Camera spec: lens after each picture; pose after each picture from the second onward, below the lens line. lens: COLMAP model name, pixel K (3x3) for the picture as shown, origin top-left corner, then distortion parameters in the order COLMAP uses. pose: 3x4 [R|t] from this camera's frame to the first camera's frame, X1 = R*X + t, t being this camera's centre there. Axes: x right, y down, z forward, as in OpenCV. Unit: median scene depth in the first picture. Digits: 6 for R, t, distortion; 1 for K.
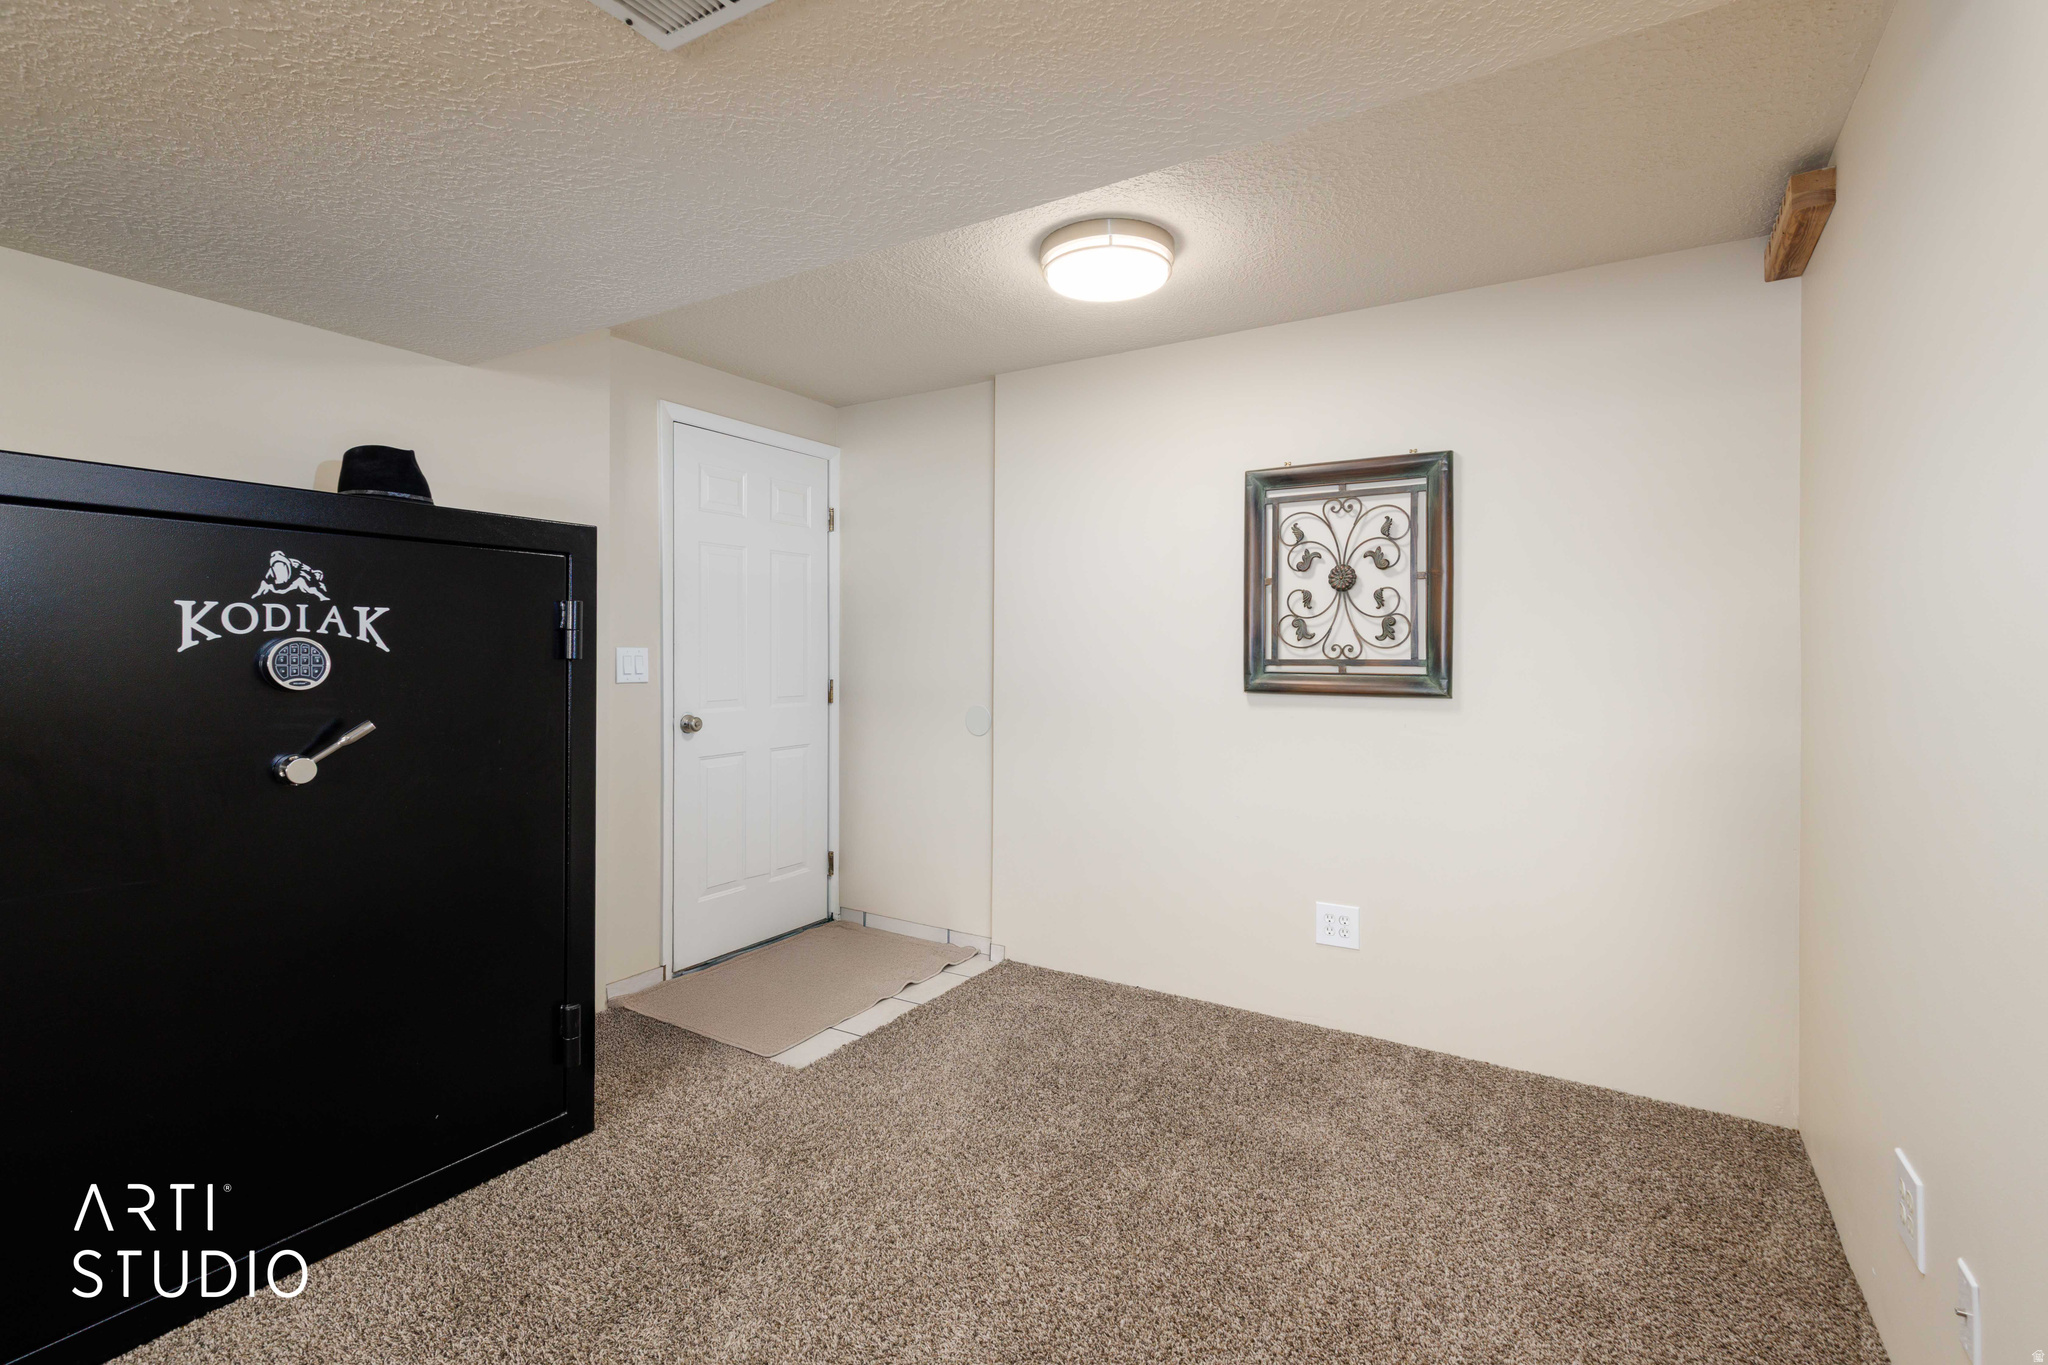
lens RADIAL K [[923.1, 0, 1022.6], [0, 923.1, 643.4], [0, 0, 1]] dist [0.005088, 0.000281]
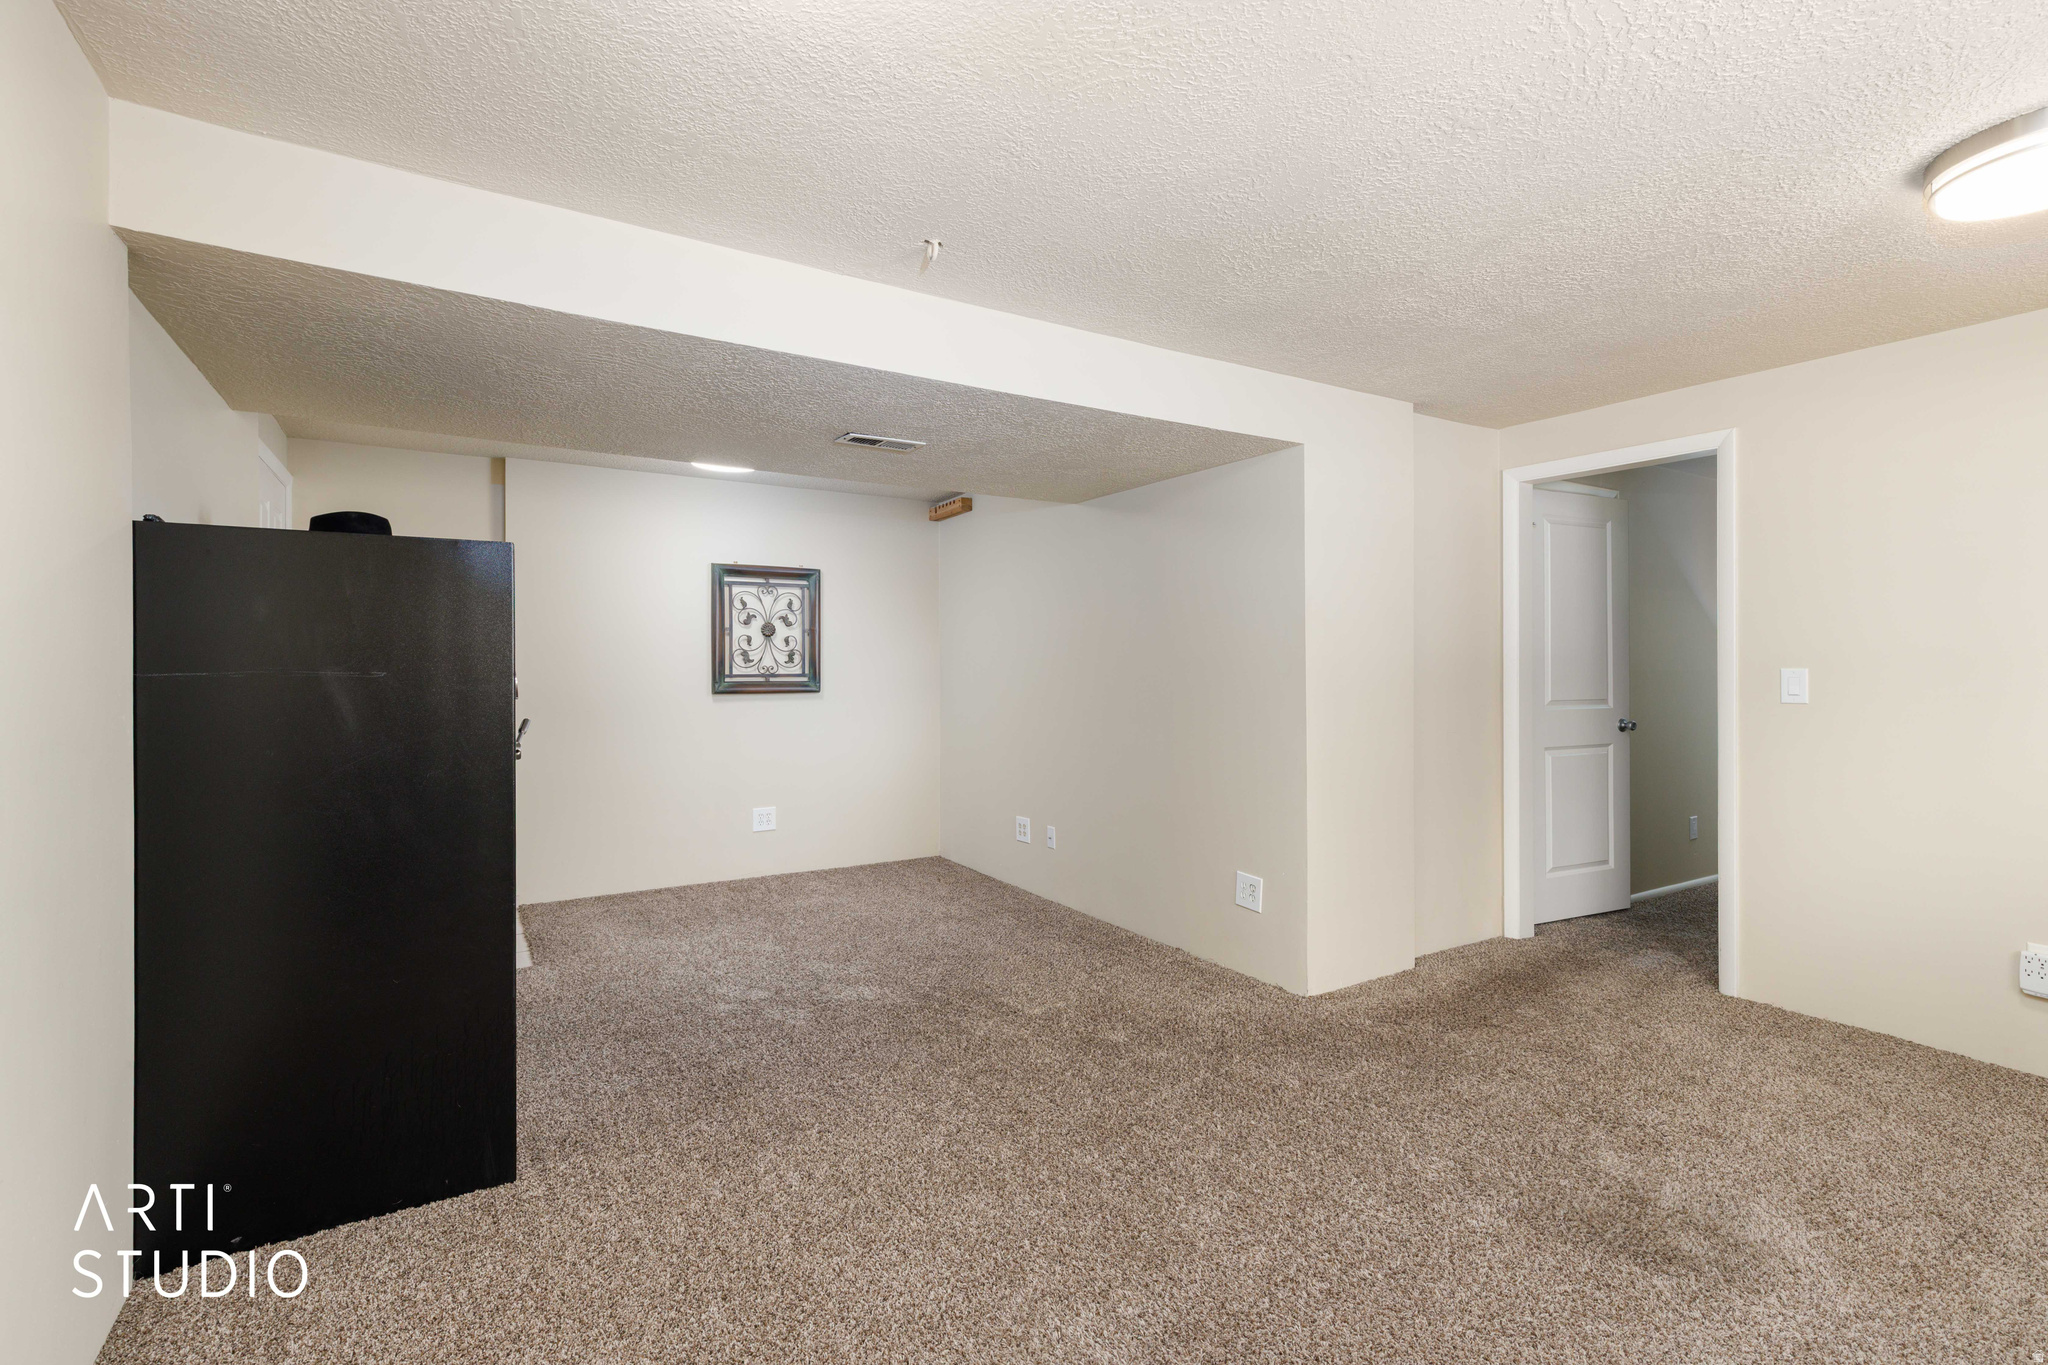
lens RADIAL K [[923.1, 0, 1025.9], [0, 923.1, 664.6], [0, 0, 1]] dist [0.005088, 0.000281]
pose [[0.434691, 0.000969, 0.900579, -1.085622], [0.001402, 0.999997, -0.001753, 0.002656], [-0.900579, 0.002024, 0.434688, -0.264175]]
